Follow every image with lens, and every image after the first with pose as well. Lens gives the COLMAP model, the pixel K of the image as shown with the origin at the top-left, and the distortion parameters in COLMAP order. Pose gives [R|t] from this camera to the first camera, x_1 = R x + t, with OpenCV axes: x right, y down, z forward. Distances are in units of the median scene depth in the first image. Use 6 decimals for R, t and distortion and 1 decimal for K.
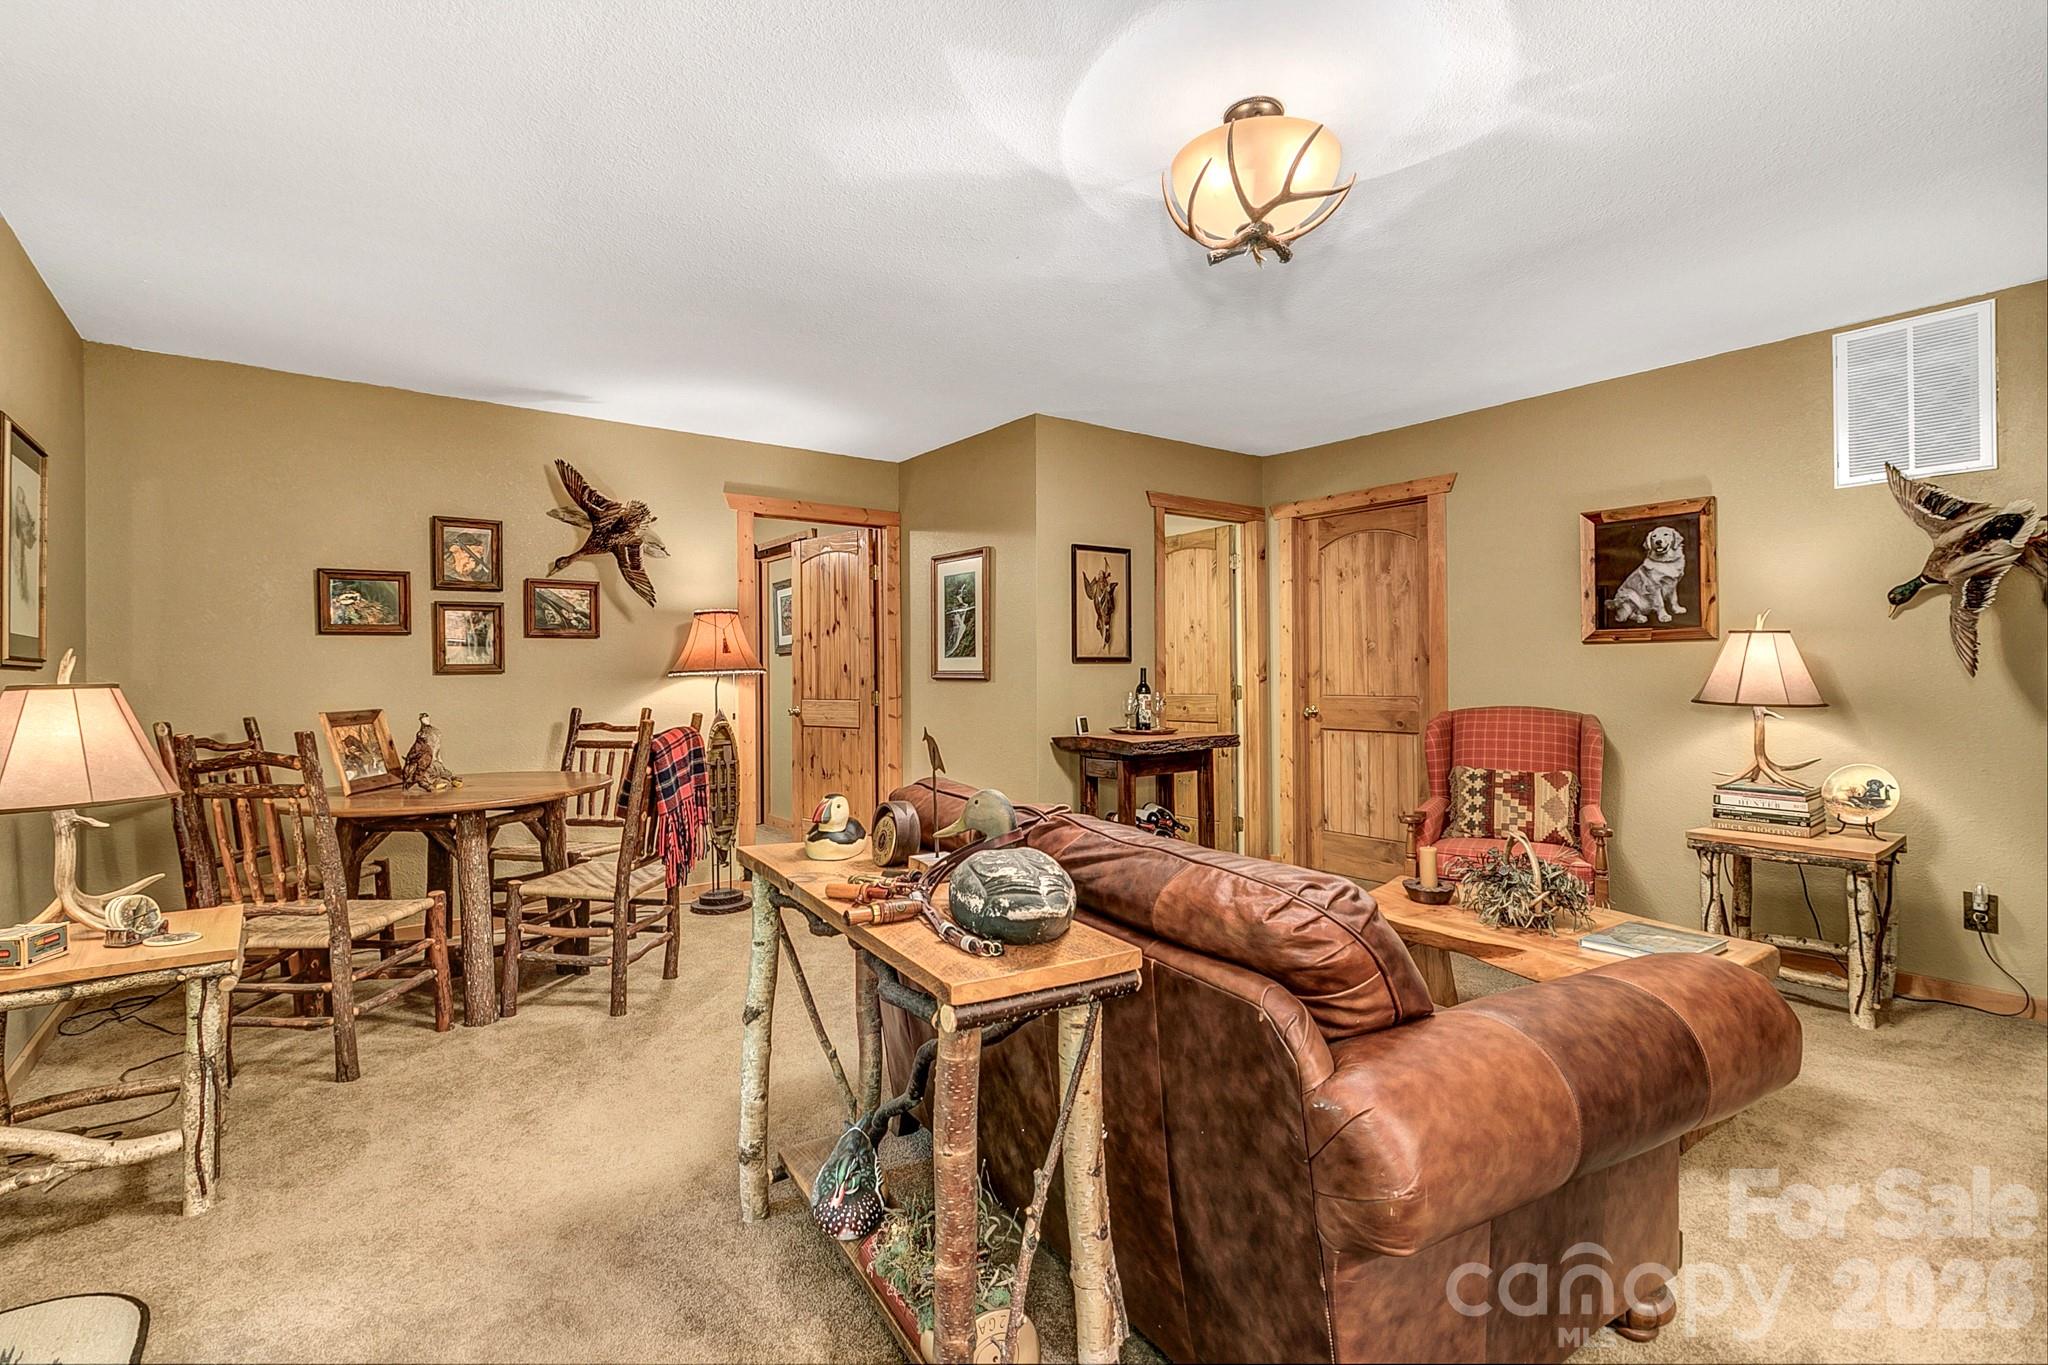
lens RADIAL K [[942.4, 0, 1020.5], [0, 942.4, 667.7], [0, 0, 1]] dist [0.001961, -0.000815]
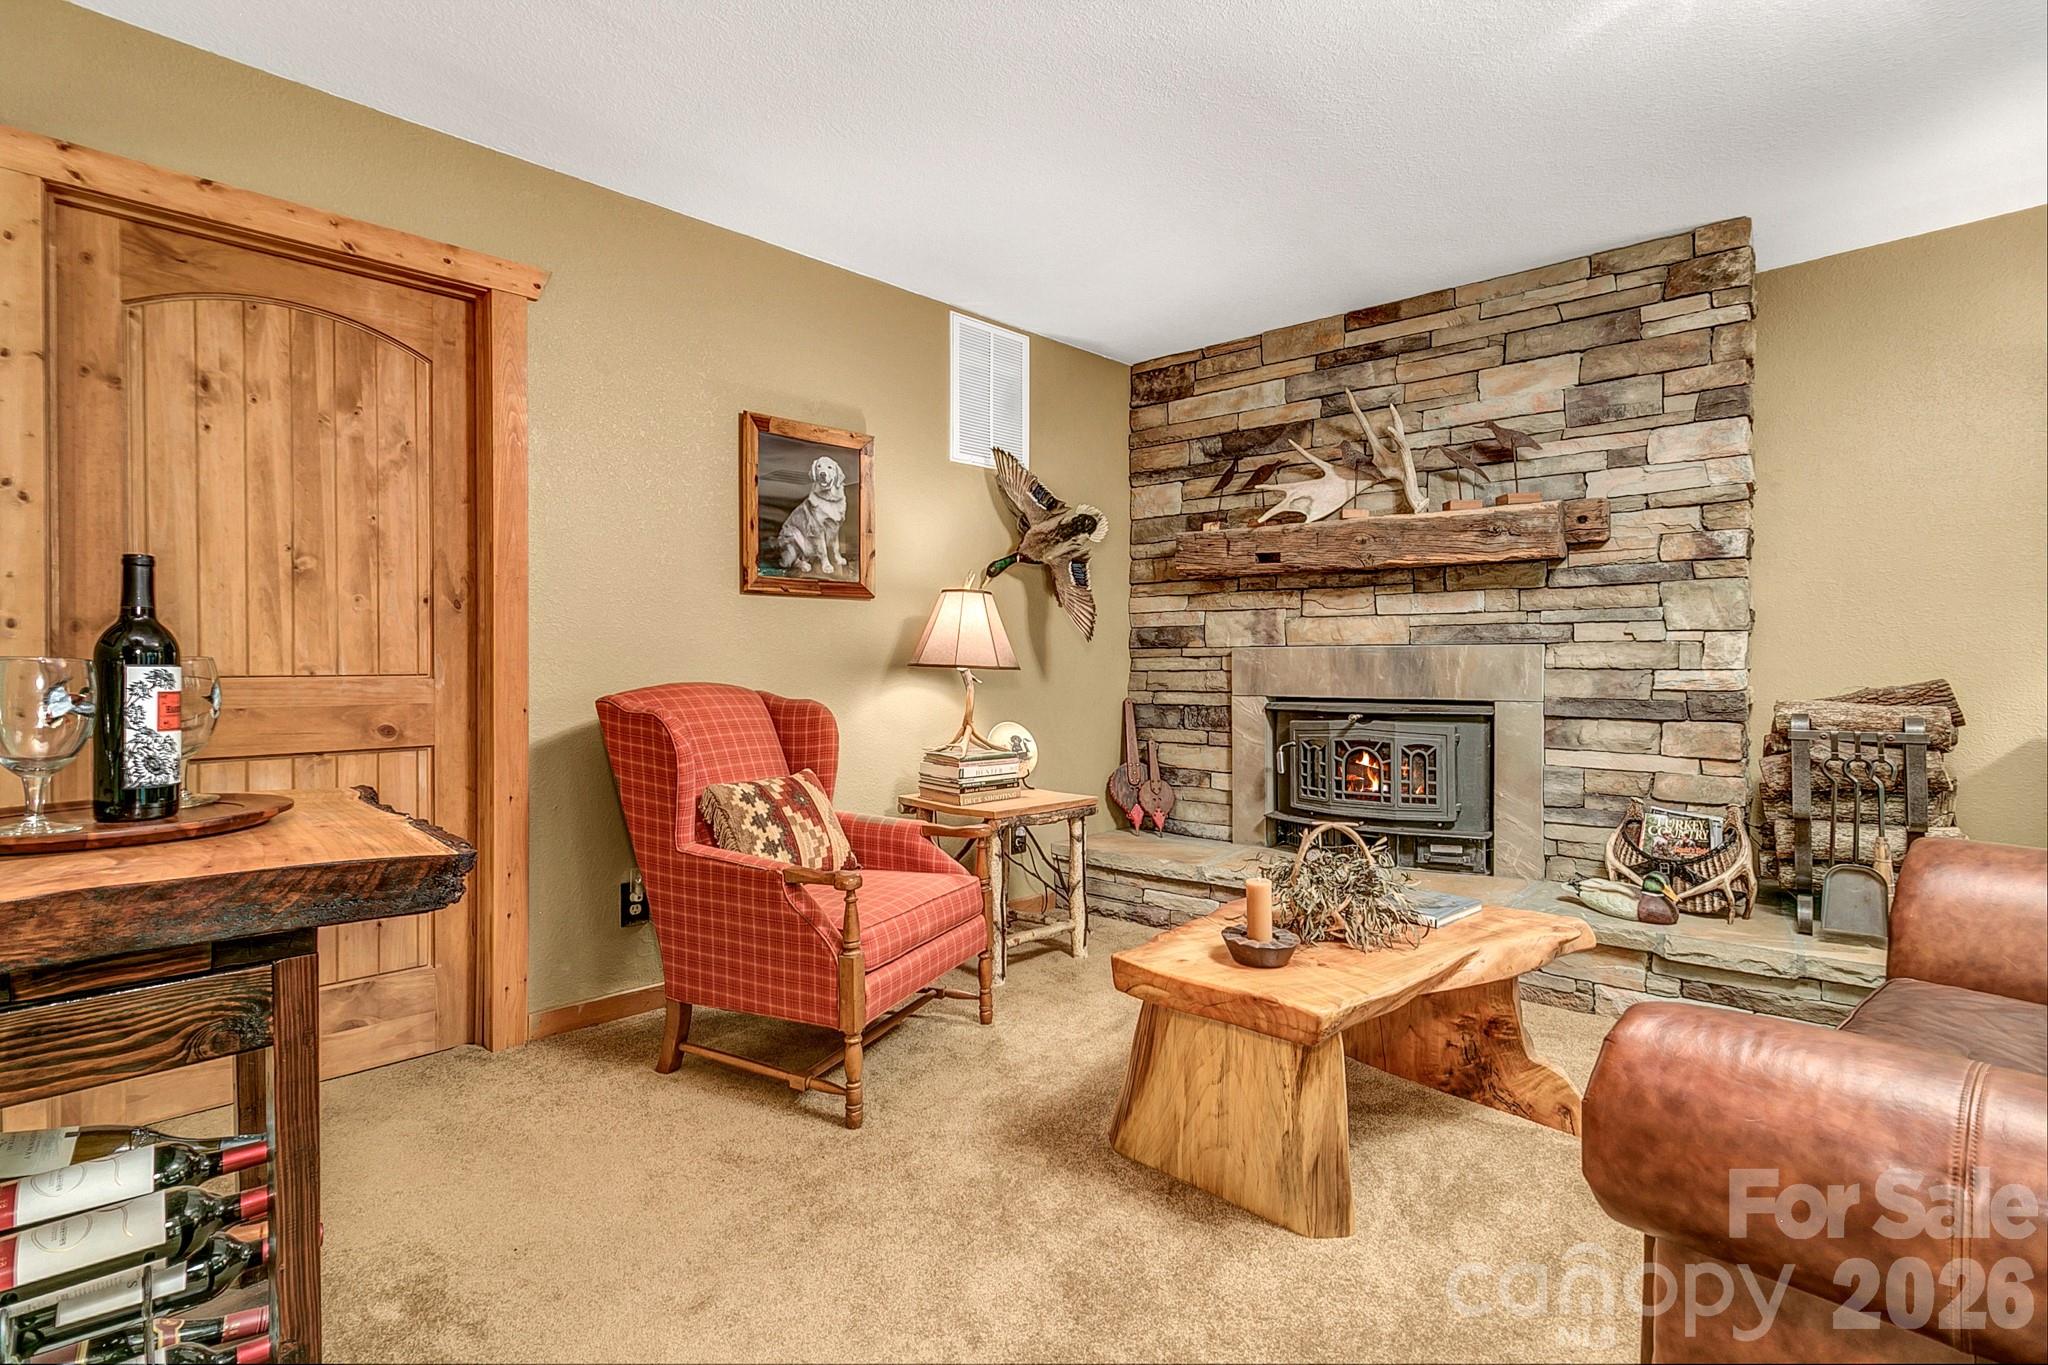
lens RADIAL K [[935.8, 0, 1024.1], [0, 935.8, 662.4], [0, 0, 1]] dist [-0.001090, -0.000308]
pose [[-0.118702, 0.003636, 0.992923, -0.136268], [-0.003368, 0.999986, -0.004065, 0.029584], [-0.992924, -0.003827, -0.118688, 0.867326]]
